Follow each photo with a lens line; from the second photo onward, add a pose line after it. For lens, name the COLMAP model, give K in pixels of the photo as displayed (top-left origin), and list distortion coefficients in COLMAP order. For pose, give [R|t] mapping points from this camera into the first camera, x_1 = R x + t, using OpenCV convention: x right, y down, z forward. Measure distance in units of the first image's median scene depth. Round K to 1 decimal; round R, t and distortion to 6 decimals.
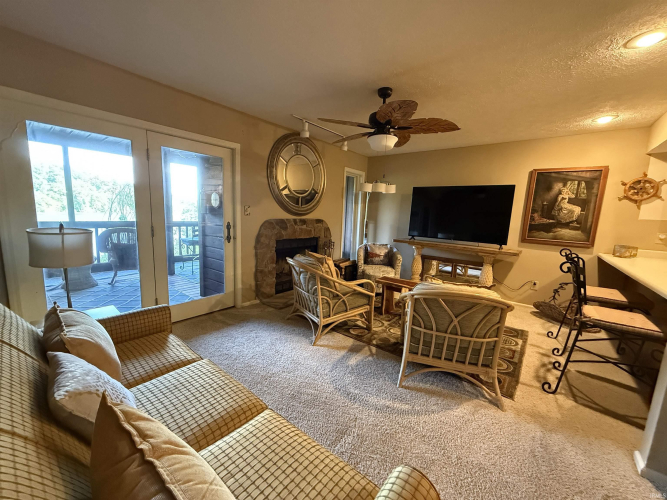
lens RADIAL K [[265.4, 0, 333.5], [0, 265.4, 250.0], [0, 0, 1]] dist [-0.001475, -0.000245]
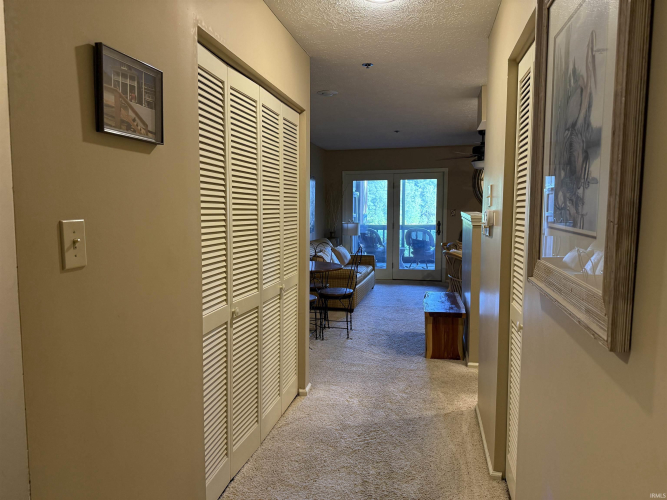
lens RADIAL K [[471.2, 0, 333.5], [0, 471.2, 250.0], [0, 0, 1]] dist [0.043944, -0.003519]
pose [[0.446100, 0.034061, -0.894335, 1.546041], [-0.106661, 0.994177, -0.015339, 0.144492], [0.888605, 0.102233, 0.447135, -0.622305]]
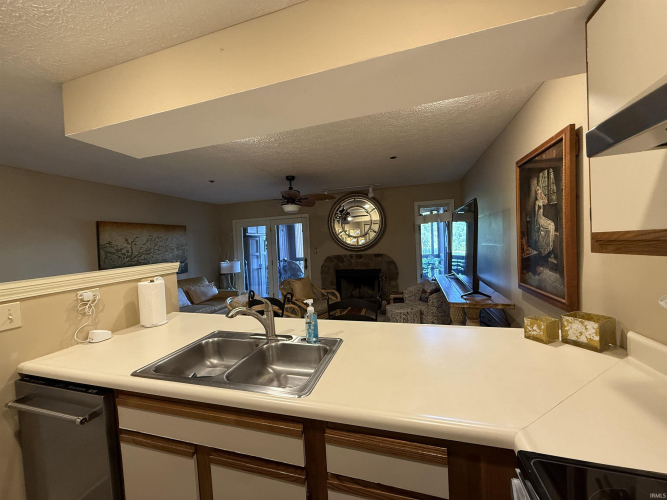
lens RADIAL K [[265.4, 0, 333.5], [0, 265.4, 250.0], [0, 0, 1]] dist [-0.001475, -0.000245]
pose [[0.375383, -0.030919, -0.926354, 1.189872], [-0.072119, 0.995439, -0.062450, -0.054923], [0.924060, 0.090251, 0.371441, 0.463028]]
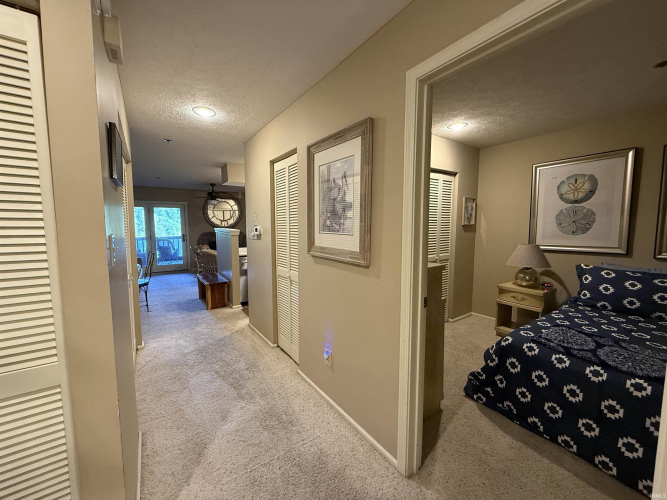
lens RADIAL K [[265.4, 0, 333.5], [0, 265.4, 250.0], [0, 0, 1]] dist [-0.001475, -0.000245]
pose [[0.958298, -0.023268, -0.284822, 1.479565], [0.007810, 0.998440, -0.055289, 0.173778], [0.285664, 0.050759, 0.956985, -0.859165]]
